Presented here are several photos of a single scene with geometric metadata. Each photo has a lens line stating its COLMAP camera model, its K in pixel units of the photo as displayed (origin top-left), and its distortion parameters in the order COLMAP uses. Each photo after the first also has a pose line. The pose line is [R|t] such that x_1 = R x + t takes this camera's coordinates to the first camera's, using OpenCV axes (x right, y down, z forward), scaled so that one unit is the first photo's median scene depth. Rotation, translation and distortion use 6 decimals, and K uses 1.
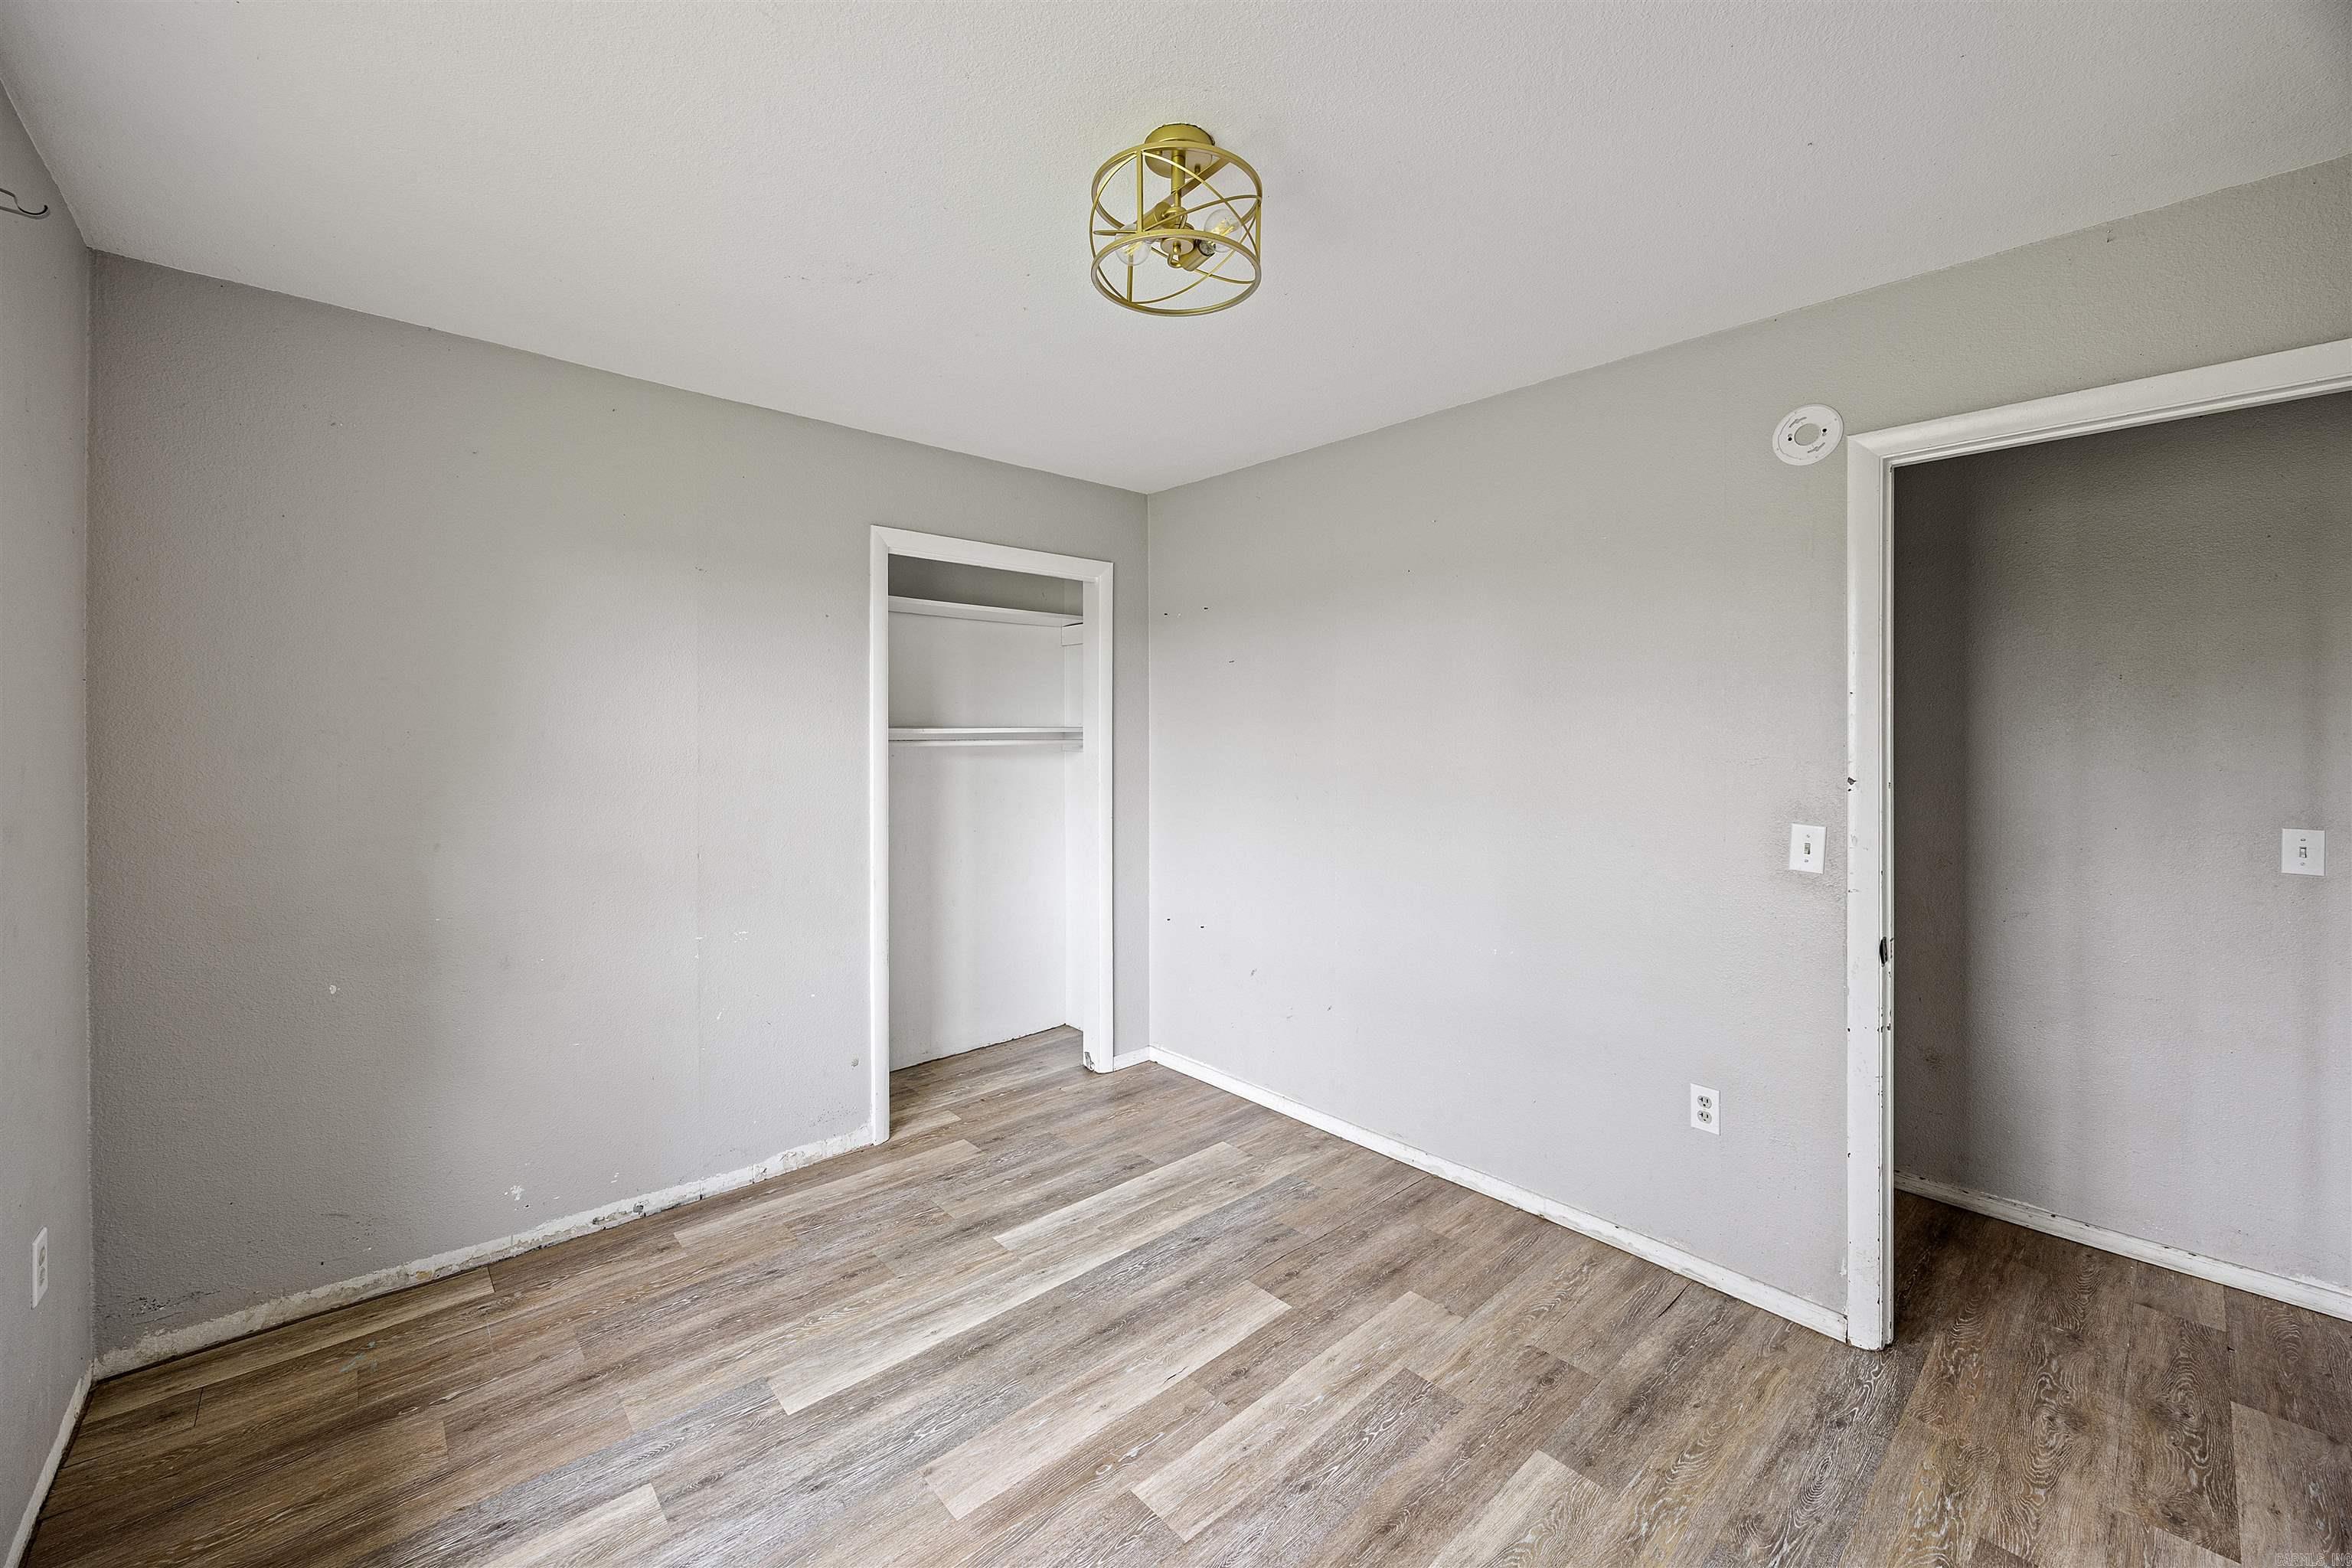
lens RADIAL K [[900.7, 0, 1201.3], [0, 900.7, 736.6], [0, 0, 1]] dist [-0.005584, -0.000371]
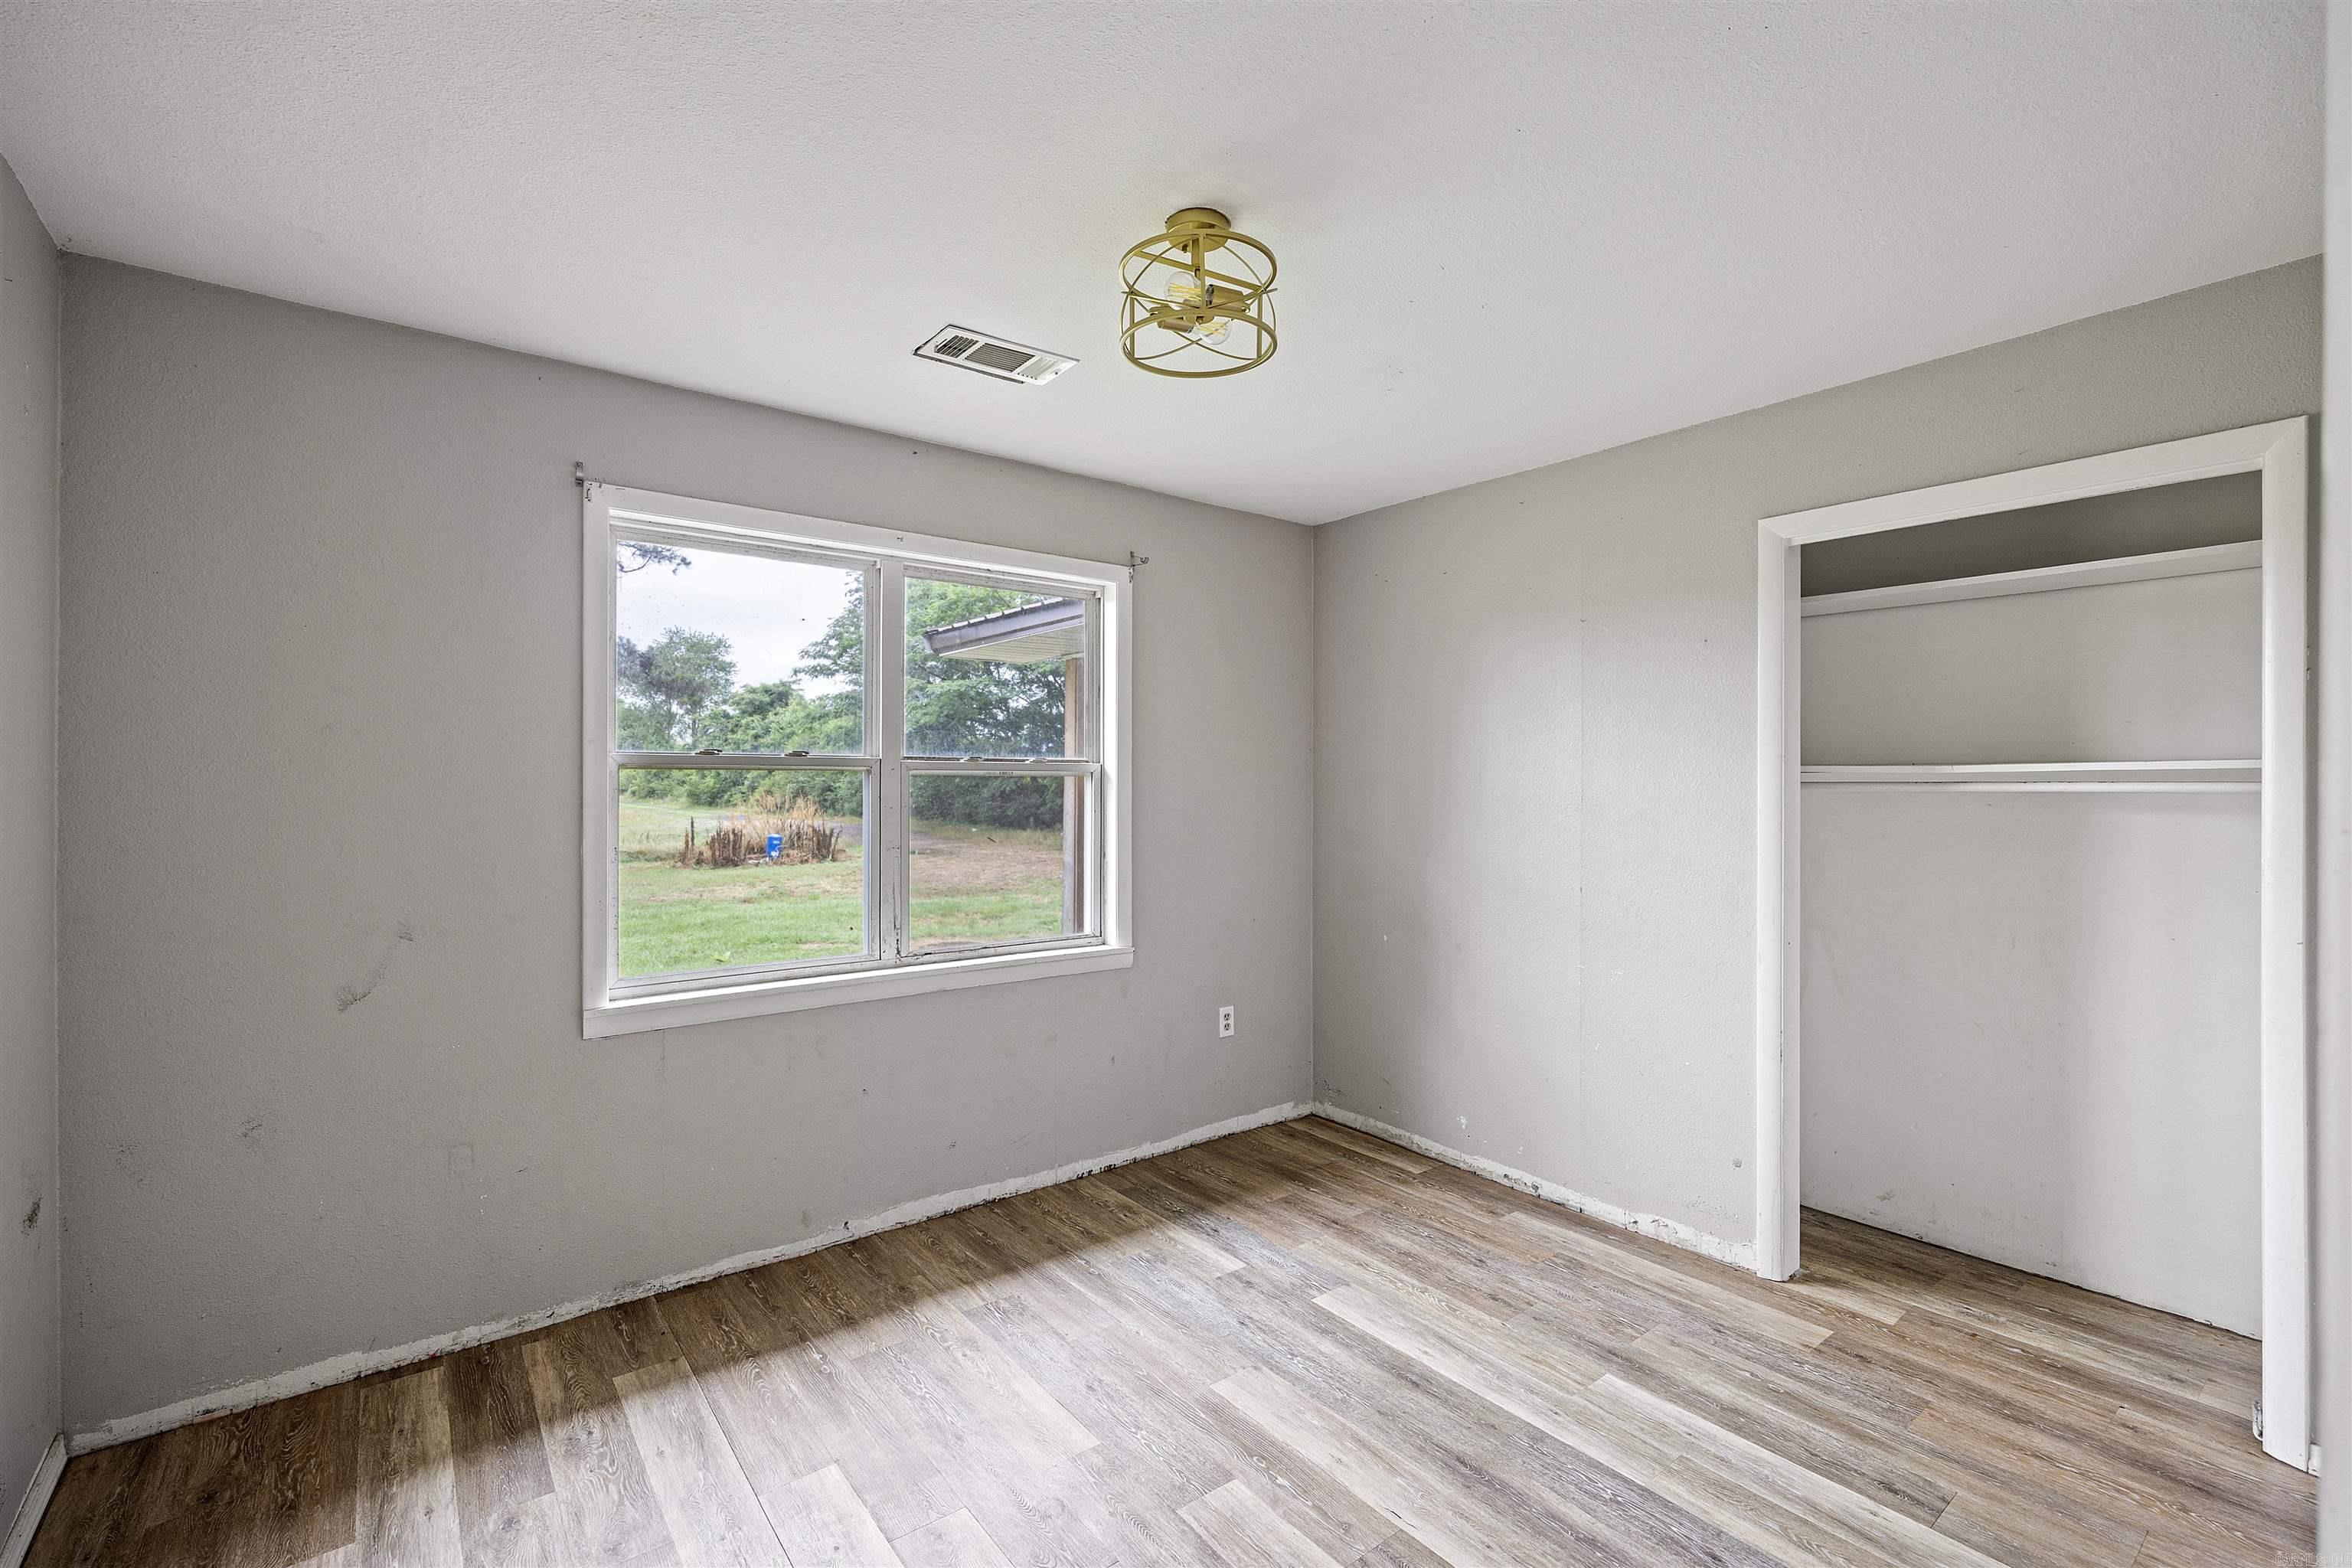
lens RADIAL K [[1021.5, 0, 1170.0], [0, 1021.5, 782.2], [0, 0, 1]] dist [-0.014493, 0.000281]
pose [[-0.085616, 0.001231, -0.996327, 0.787773], [-0.001920, 0.999997, 0.001401, 0.006380], [0.996326, 0.002033, -0.085614, 0.713048]]
